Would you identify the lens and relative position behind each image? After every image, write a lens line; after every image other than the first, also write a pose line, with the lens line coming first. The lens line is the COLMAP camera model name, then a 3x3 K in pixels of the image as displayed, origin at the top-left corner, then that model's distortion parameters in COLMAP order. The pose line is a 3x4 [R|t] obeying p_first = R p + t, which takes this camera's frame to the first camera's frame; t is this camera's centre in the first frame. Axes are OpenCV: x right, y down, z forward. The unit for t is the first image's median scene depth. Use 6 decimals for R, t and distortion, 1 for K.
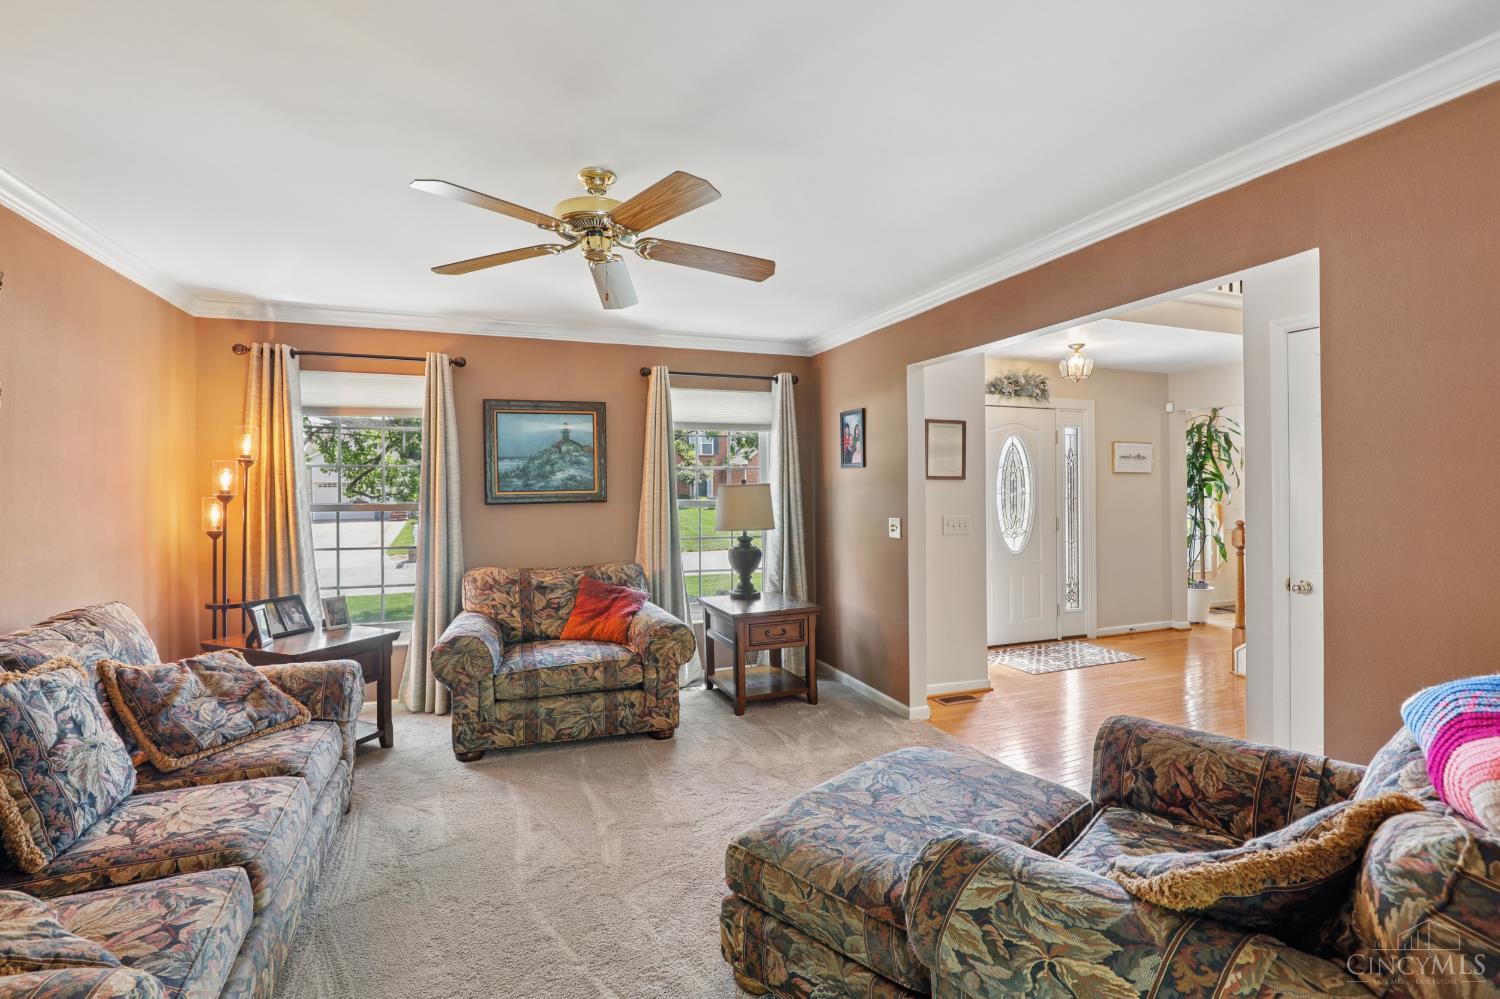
lens RADIAL K [[691.6, 0, 754.6], [0, 691.6, 496.8], [0, 0, 1]] dist [-0.030793, 0.003797]
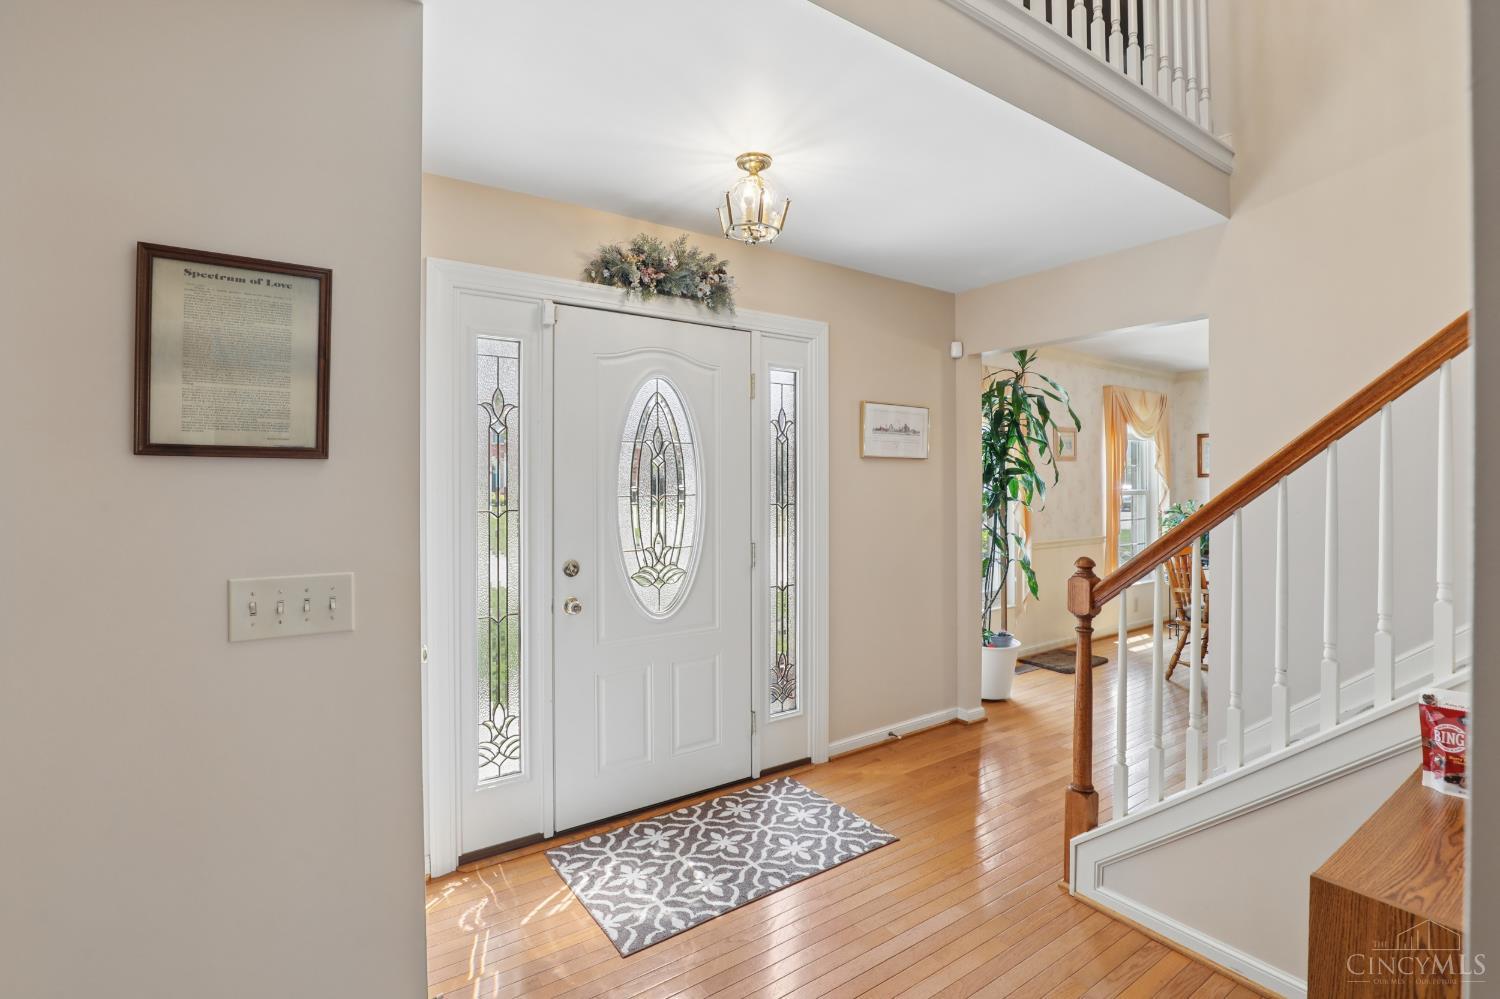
lens RADIAL K [[691.6, 0, 746.3], [0, 691.6, 497.7], [0, 0, 1]] dist [-0.030793, 0.003797]
pose [[0.973609, -0.000063, 0.228224, 0.282103], [-0.002537, 0.999935, 0.011102, -0.007624], [-0.228209, -0.011388, 0.973545, 0.441267]]
